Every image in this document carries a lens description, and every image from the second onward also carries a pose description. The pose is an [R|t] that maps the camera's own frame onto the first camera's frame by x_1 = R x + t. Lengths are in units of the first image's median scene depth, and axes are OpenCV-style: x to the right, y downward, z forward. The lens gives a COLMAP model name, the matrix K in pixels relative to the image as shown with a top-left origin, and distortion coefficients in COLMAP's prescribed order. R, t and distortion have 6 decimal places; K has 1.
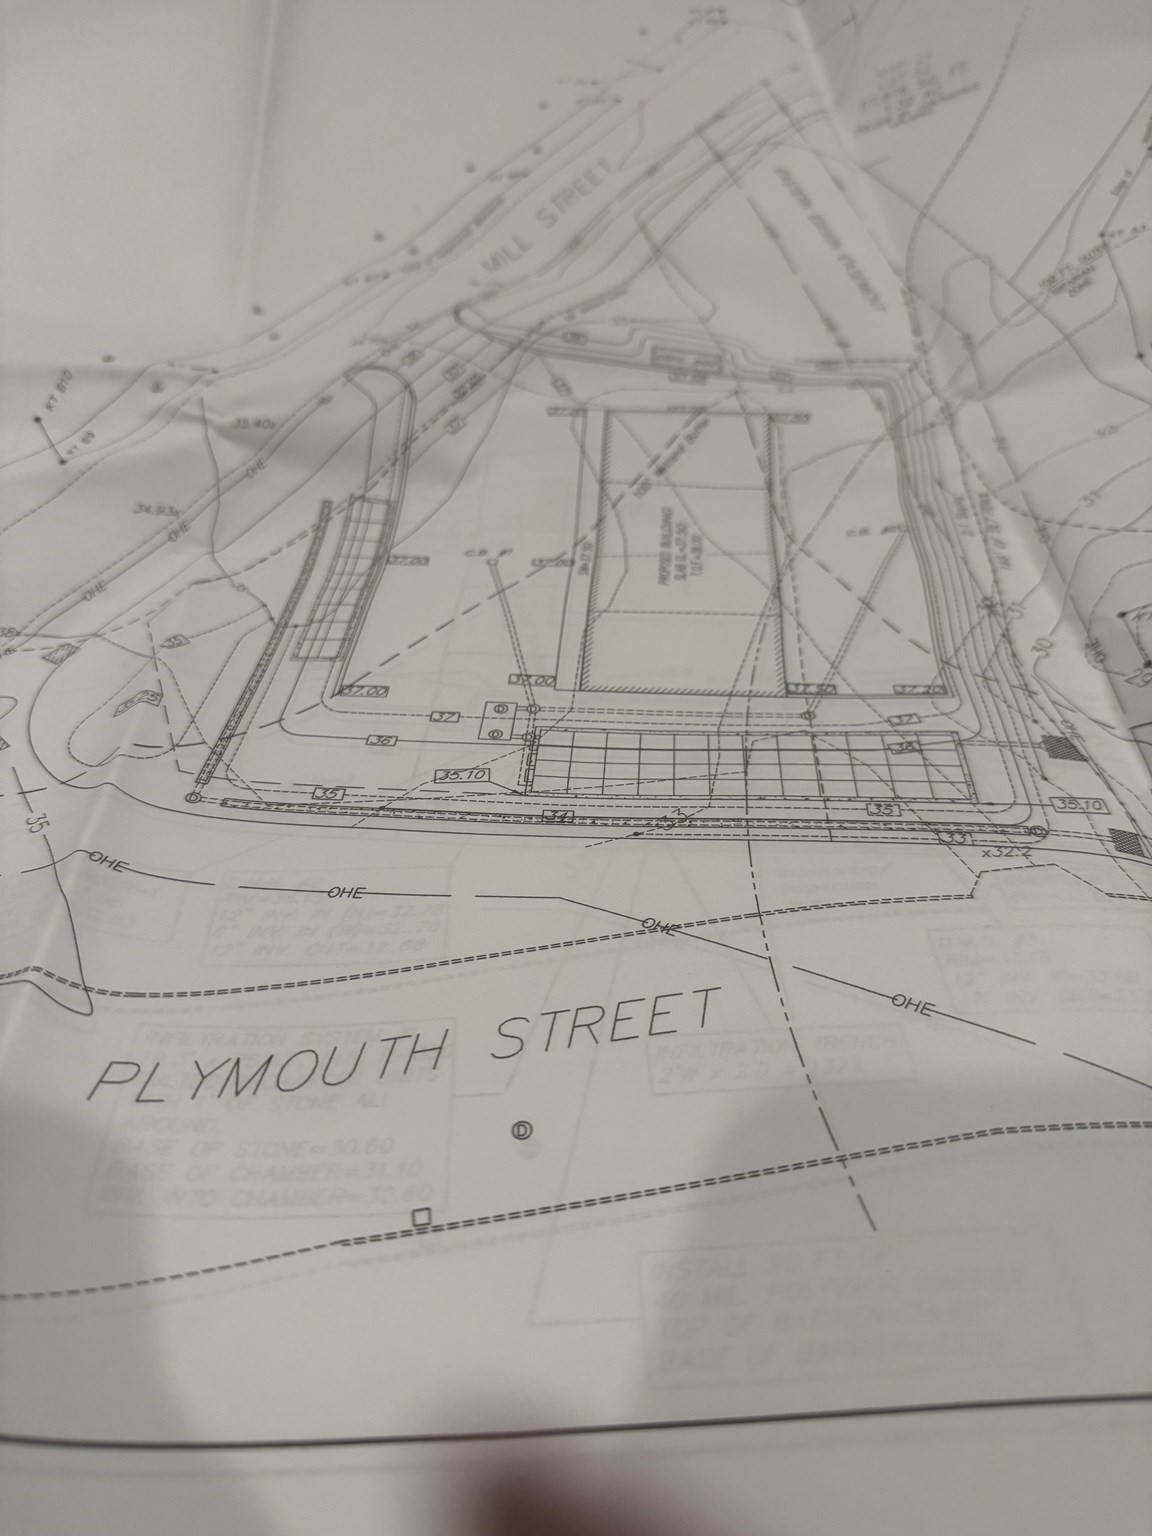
lens RADIAL K [[1131.7, 0, 576.0], [0, 1131.7, 768.0], [0, 0, 1]] dist [0.163700, -0.471575]
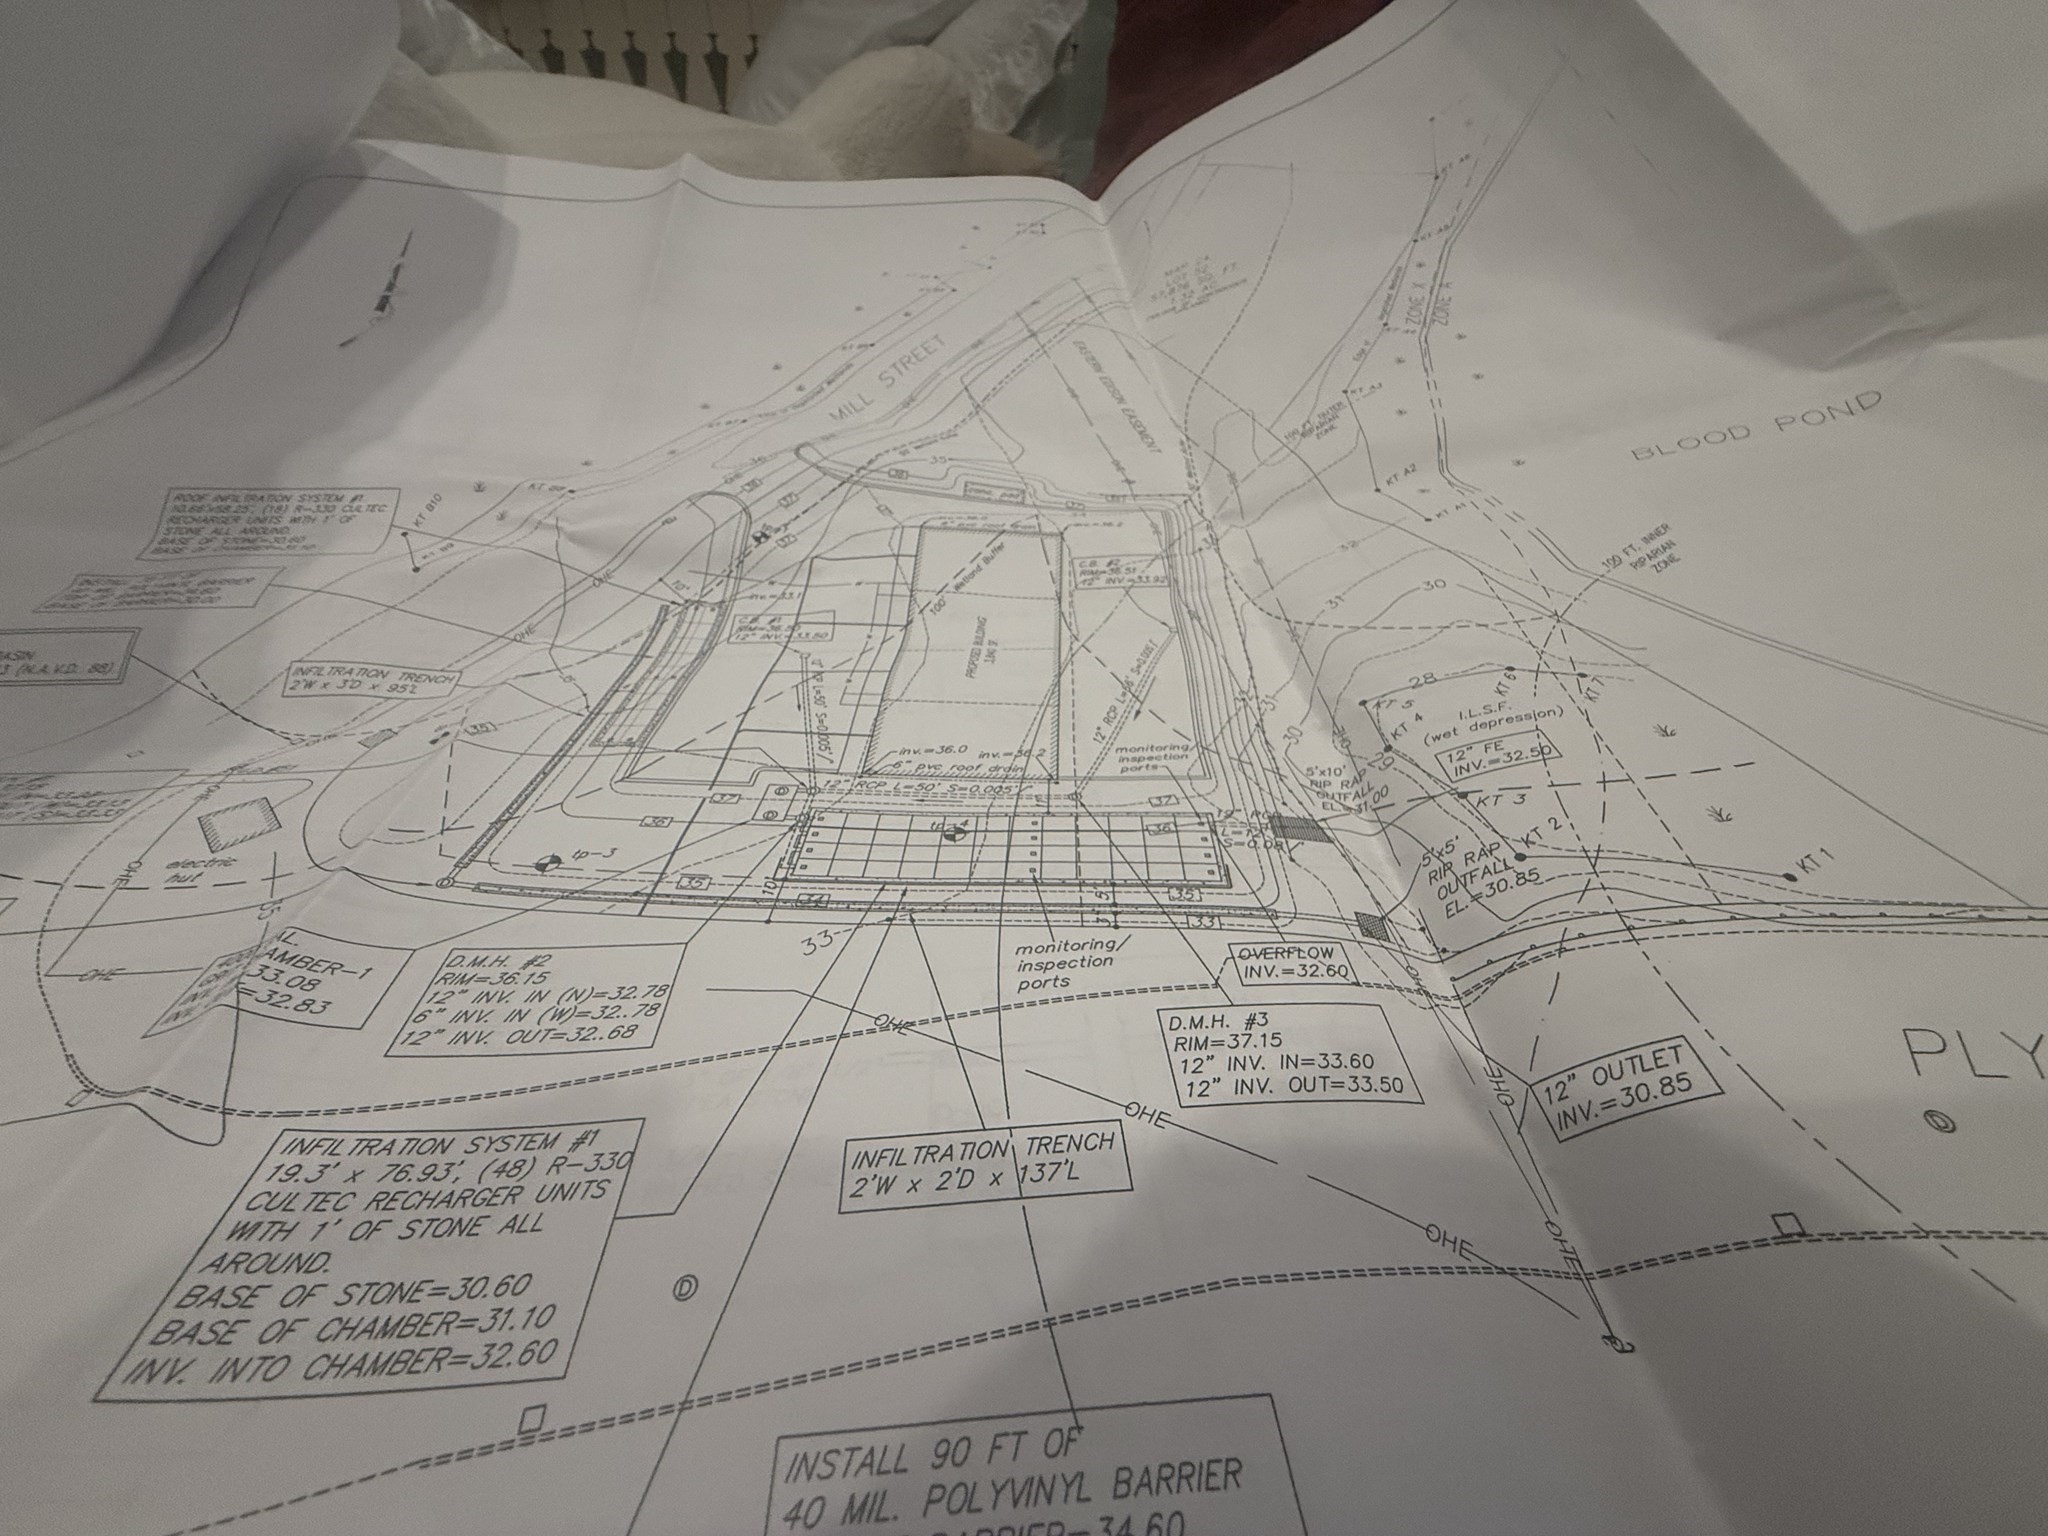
lens RADIAL K [[826.2, 0, 1024.0], [0, 826.2, 768.0], [0, 0, 1]] dist [-0.000762, -0.000201]
pose [[0.999242, 0.000027, 0.038917, 0.120622], [0.002665, 0.997606, -0.069106, -0.019513], [-0.038826, 0.069158, 0.996850, 0.228078]]
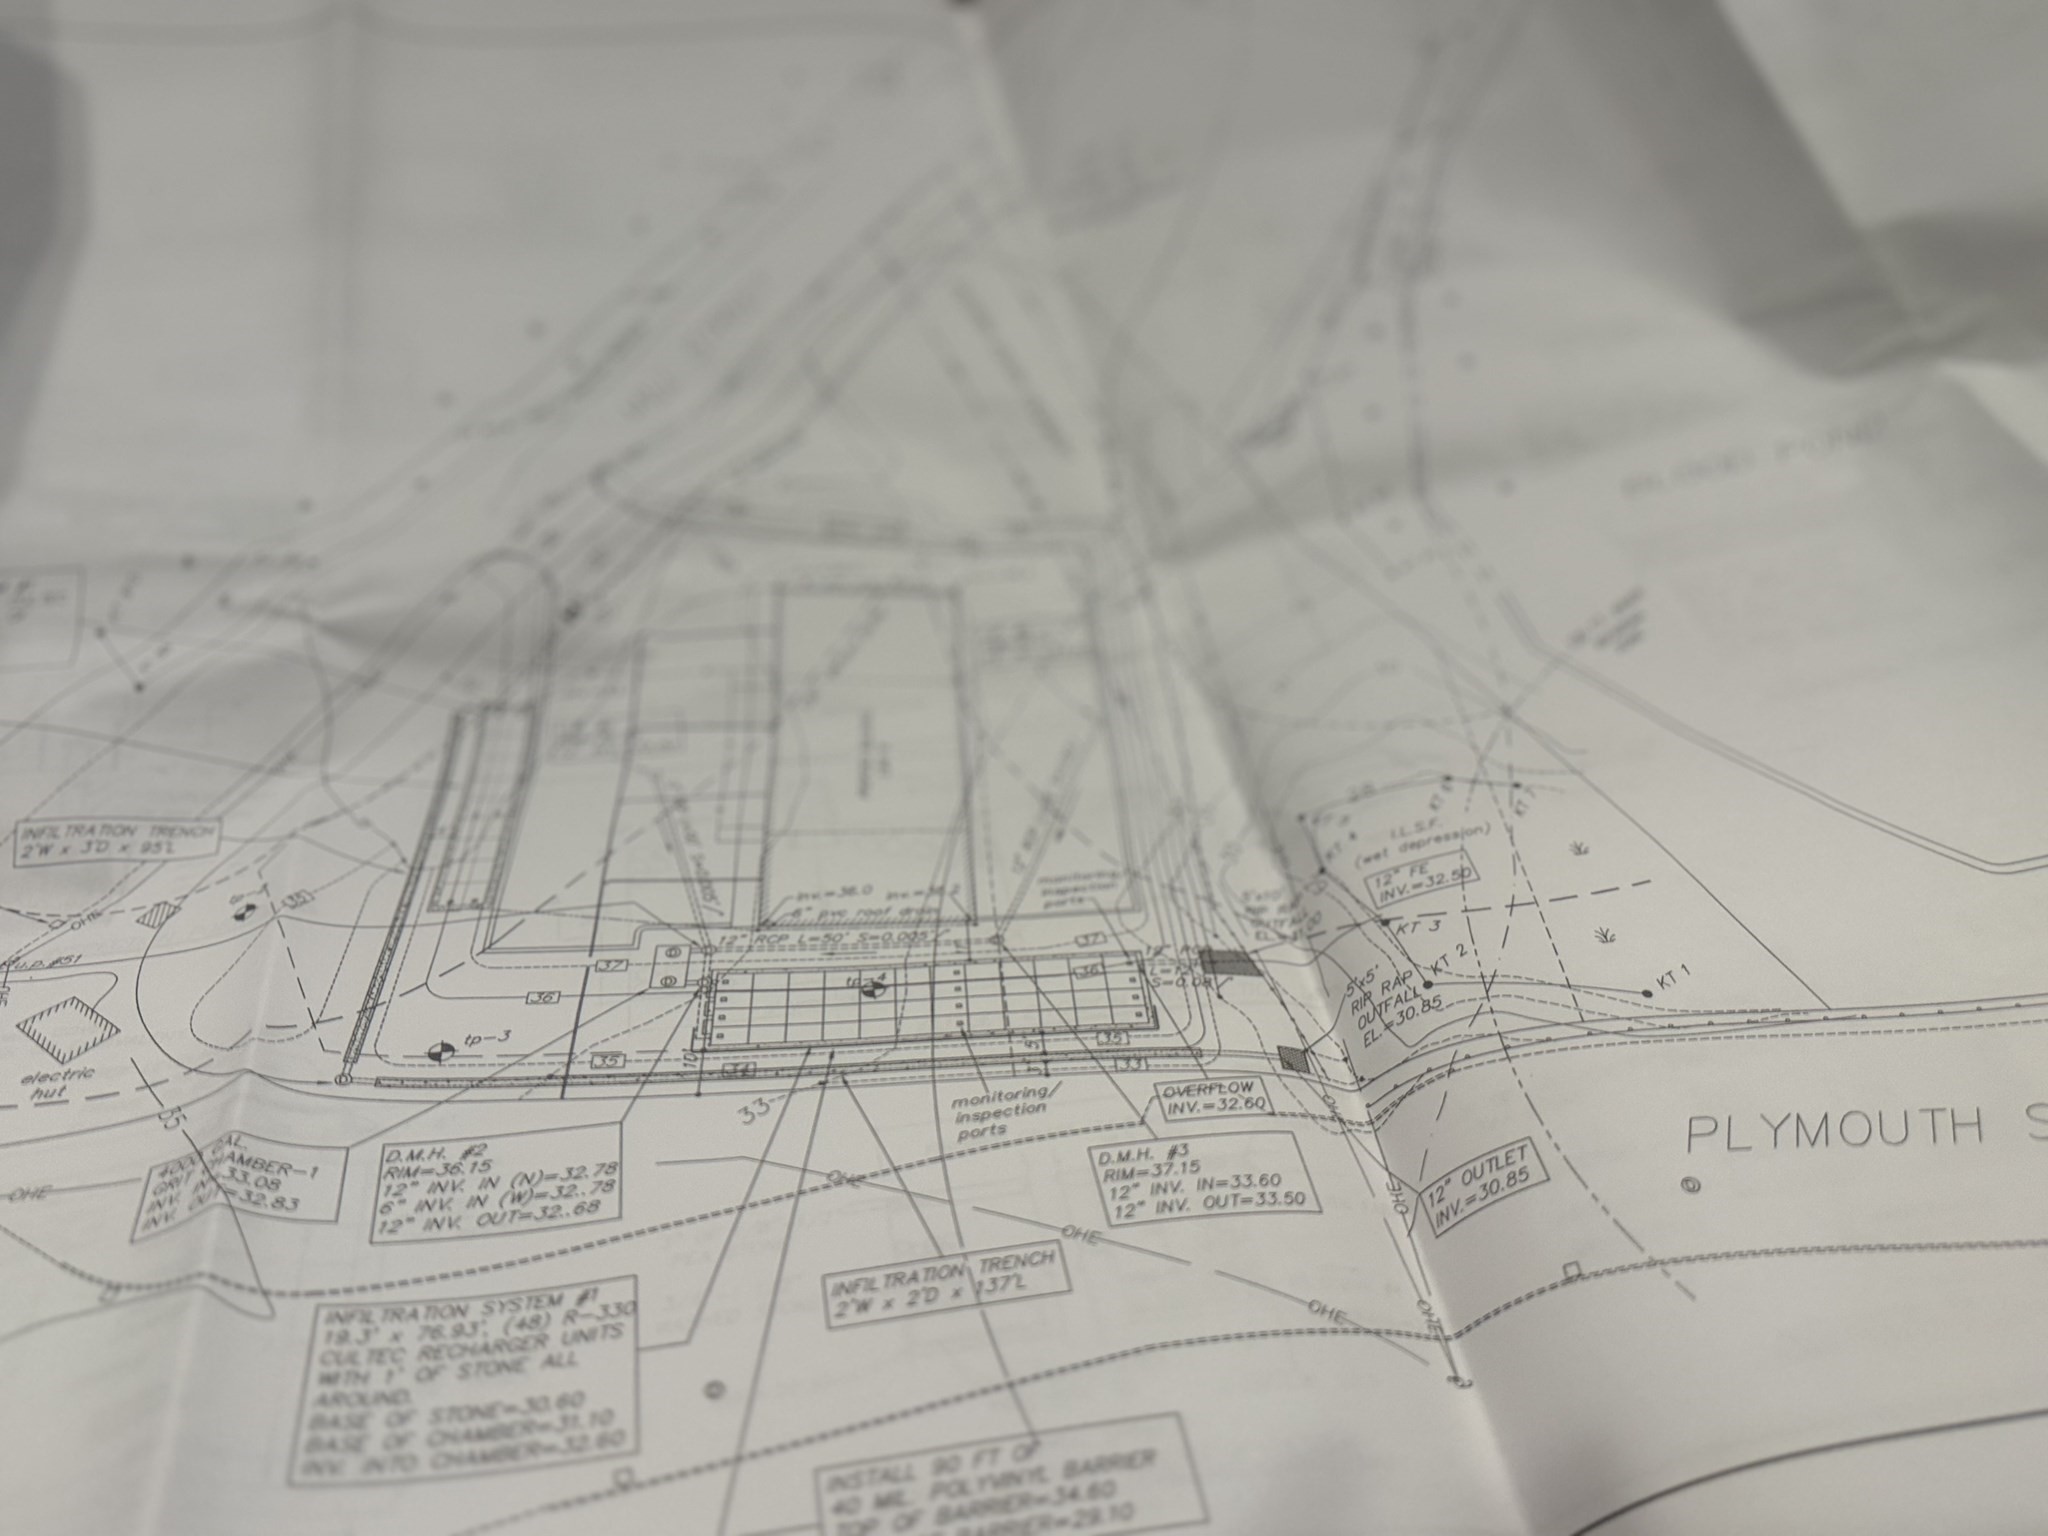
lens RADIAL K [[1754.2, 0, 1036.5], [0, 1754.2, 739.4], [0, 0, 1]] dist [0.195890, -0.461387]
pose [[0.987029, -0.041946, 0.154966, 0.009997], [0.055749, 0.994749, -0.085827, -0.081818], [-0.150552, 0.093353, 0.984185, -0.483534]]
